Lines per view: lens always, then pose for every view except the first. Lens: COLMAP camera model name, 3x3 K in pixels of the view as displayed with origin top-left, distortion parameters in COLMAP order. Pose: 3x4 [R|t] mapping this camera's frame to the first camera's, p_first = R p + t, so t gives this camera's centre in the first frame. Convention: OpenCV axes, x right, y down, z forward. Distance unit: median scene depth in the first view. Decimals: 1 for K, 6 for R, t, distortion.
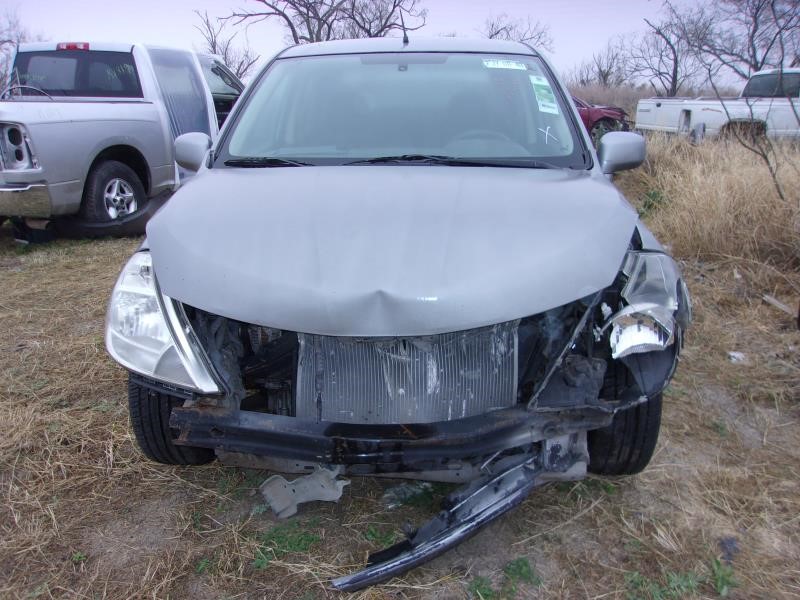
lens RADIAL K [[631.4, 0, 383.9], [0, 631.4, 301.3], [0, 0, 1]] dist [-0.003513, -0.002474]
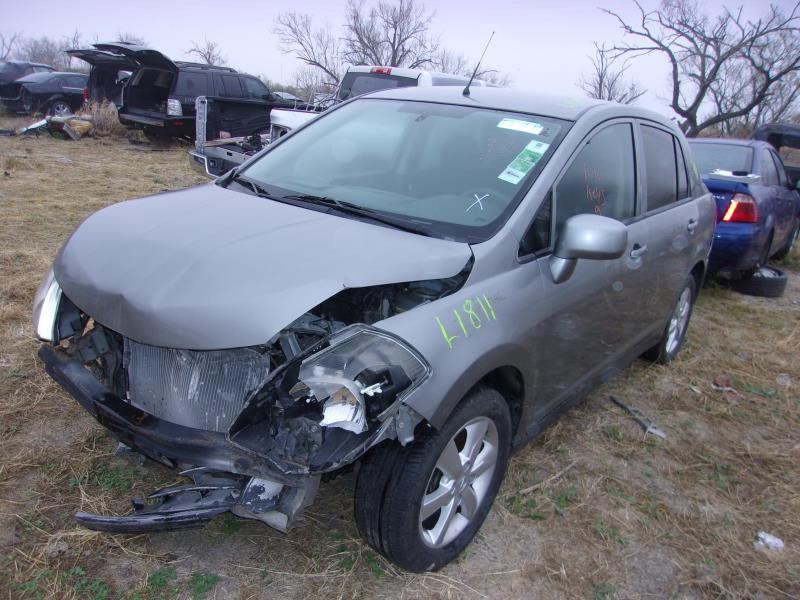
lens RADIAL K [[631.4, 0, 383.9], [0, 631.4, 301.3], [0, 0, 1]] dist [-0.003513, -0.002474]
pose [[0.820448, 0.249436, -0.514439, 0.885572], [-0.268680, 0.962473, 0.038173, -0.158508], [0.504655, 0.106900, 0.856677, 0.175205]]
